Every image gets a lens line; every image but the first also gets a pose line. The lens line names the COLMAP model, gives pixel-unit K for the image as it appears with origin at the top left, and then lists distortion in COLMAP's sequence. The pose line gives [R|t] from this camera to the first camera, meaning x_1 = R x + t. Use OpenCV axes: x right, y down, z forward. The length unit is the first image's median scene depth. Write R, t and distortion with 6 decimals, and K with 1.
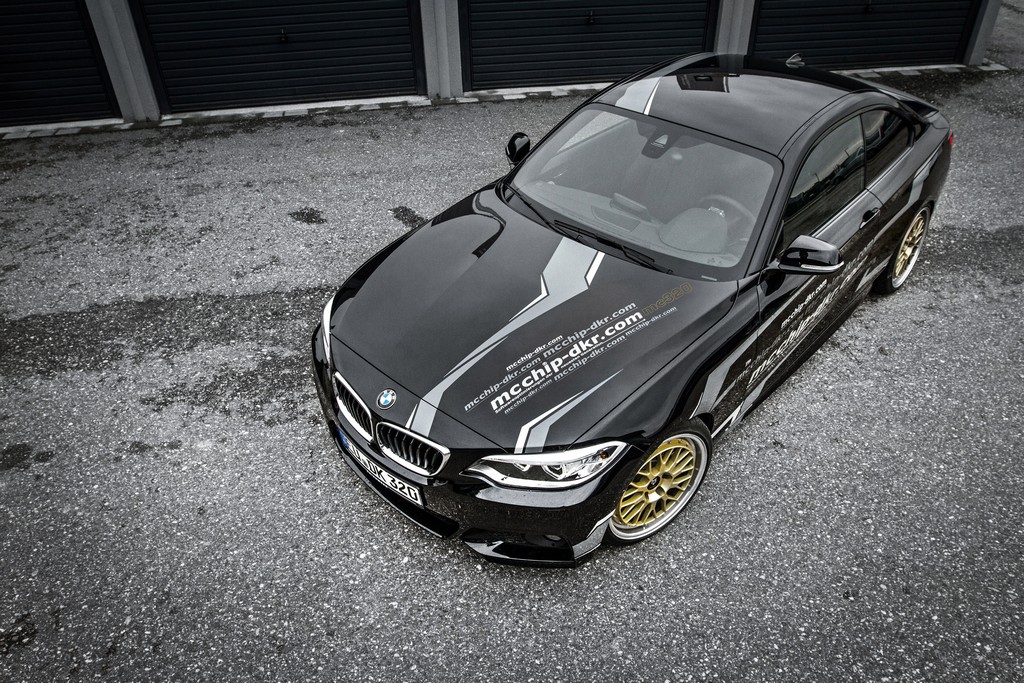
lens RADIAL K [[790.8, 0, 512.0], [0, 790.8, 341.5], [0, 0, 1]] dist [-0.009081, -0.003042]
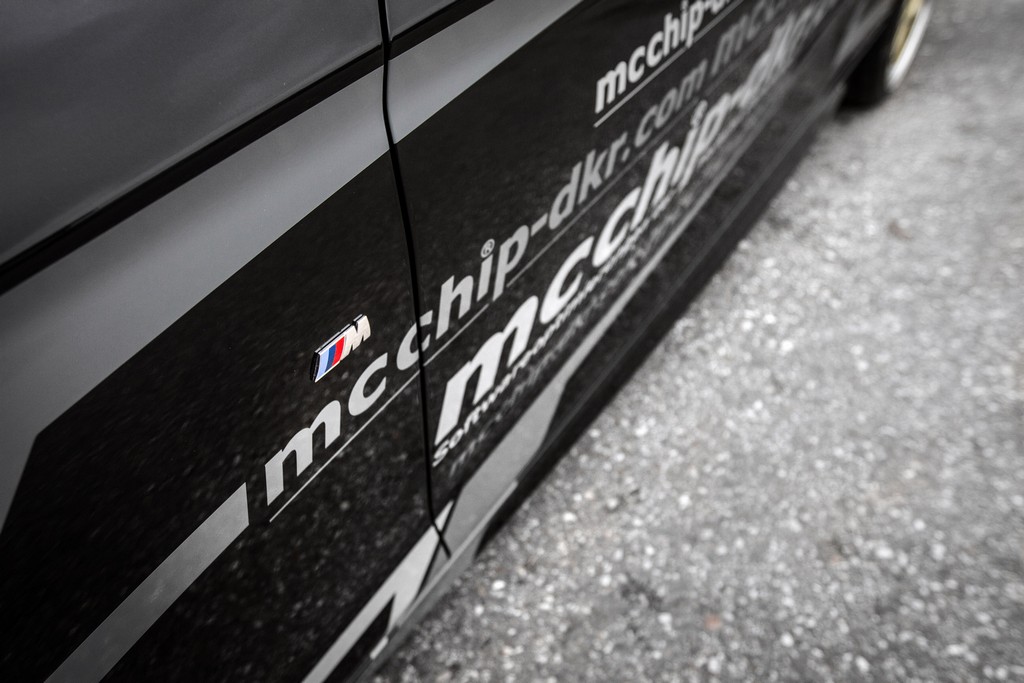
lens RADIAL K [[790.8, 0, 512.0], [0, 790.8, 341.5], [0, 0, 1]] dist [-0.009081, -0.003042]
pose [[0.987830, -0.091862, 0.125508, 0.255241], [0.079121, 0.991530, 0.102993, 0.012362], [-0.133907, -0.091809, 0.986732, 0.711575]]
